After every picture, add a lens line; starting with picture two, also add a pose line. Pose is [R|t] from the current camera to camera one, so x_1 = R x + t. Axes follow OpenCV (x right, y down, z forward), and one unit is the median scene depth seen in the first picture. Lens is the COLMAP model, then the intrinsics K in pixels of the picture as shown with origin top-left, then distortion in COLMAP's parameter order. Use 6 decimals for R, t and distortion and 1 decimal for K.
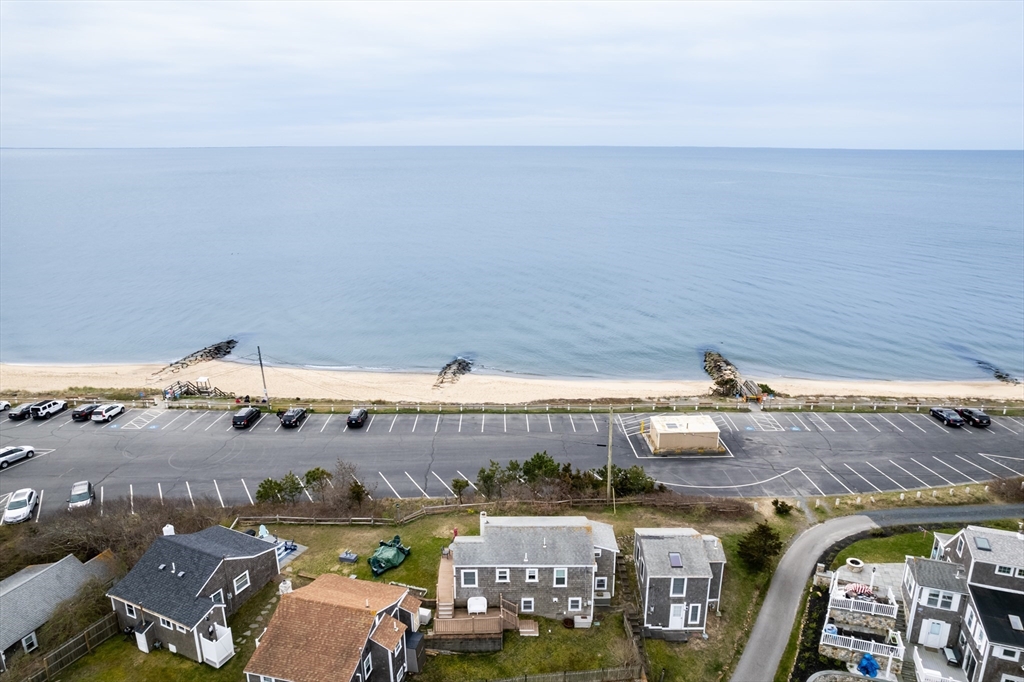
lens RADIAL K [[670.9, 0, 518.8], [0, 670.9, 348.3], [0, 0, 1]] dist [-0.057483, 0.044277]
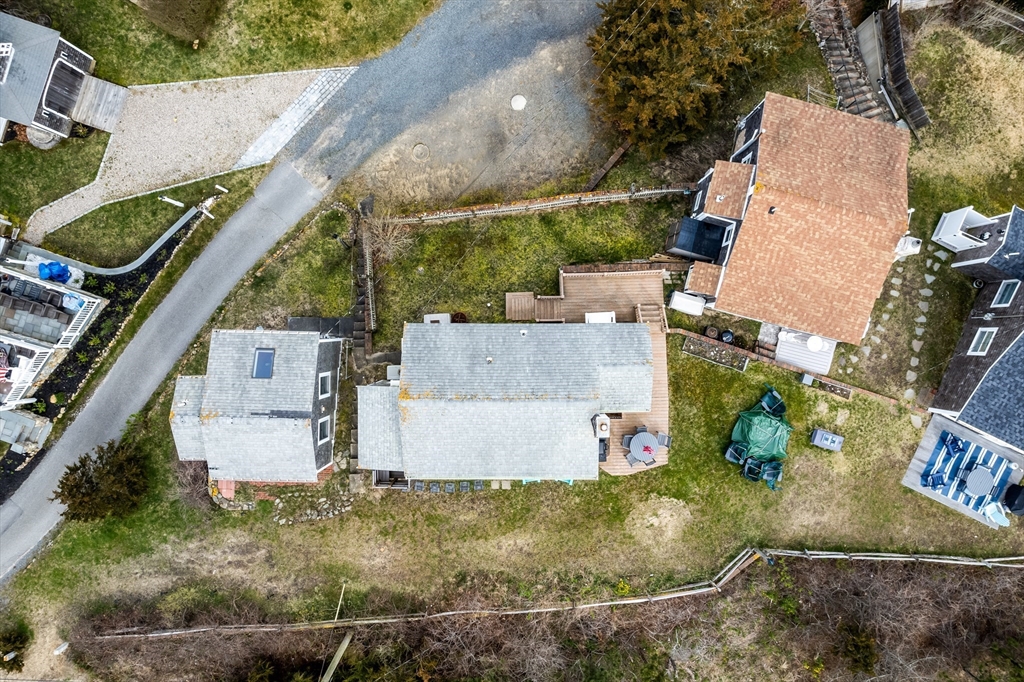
lens RADIAL K [[670.9, 0, 513.8], [0, 670.9, 339.4], [0, 0, 1]] dist [-0.057483, 0.044277]
pose [[-0.999721, -0.021438, -0.009883, 0.025548], [-0.002876, -0.304936, 0.952368, -0.217524], [-0.023430, 0.952131, 0.304790, 0.774389]]
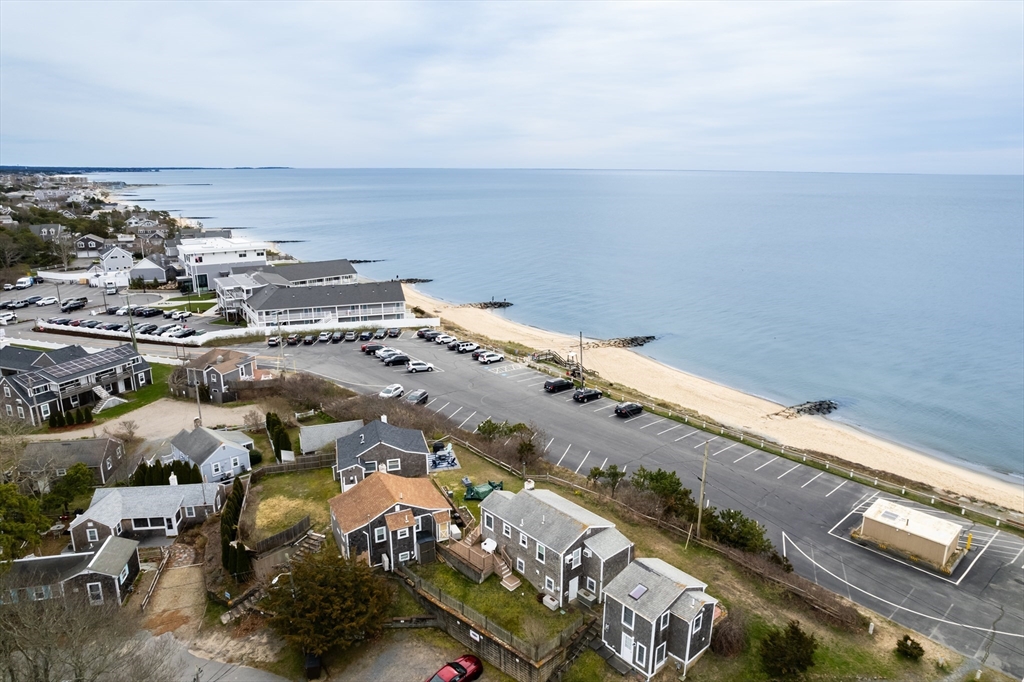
lens RADIAL K [[670.9, 0, 528.9], [0, 670.9, 331.4], [0, 0, 1]] dist [-0.057483, 0.044277]
pose [[0.662469, 0.186015, -0.725626, 0.743704], [-0.227882, 0.972811, 0.041334, -0.055445], [0.713586, 0.137975, 0.686847, 0.156867]]
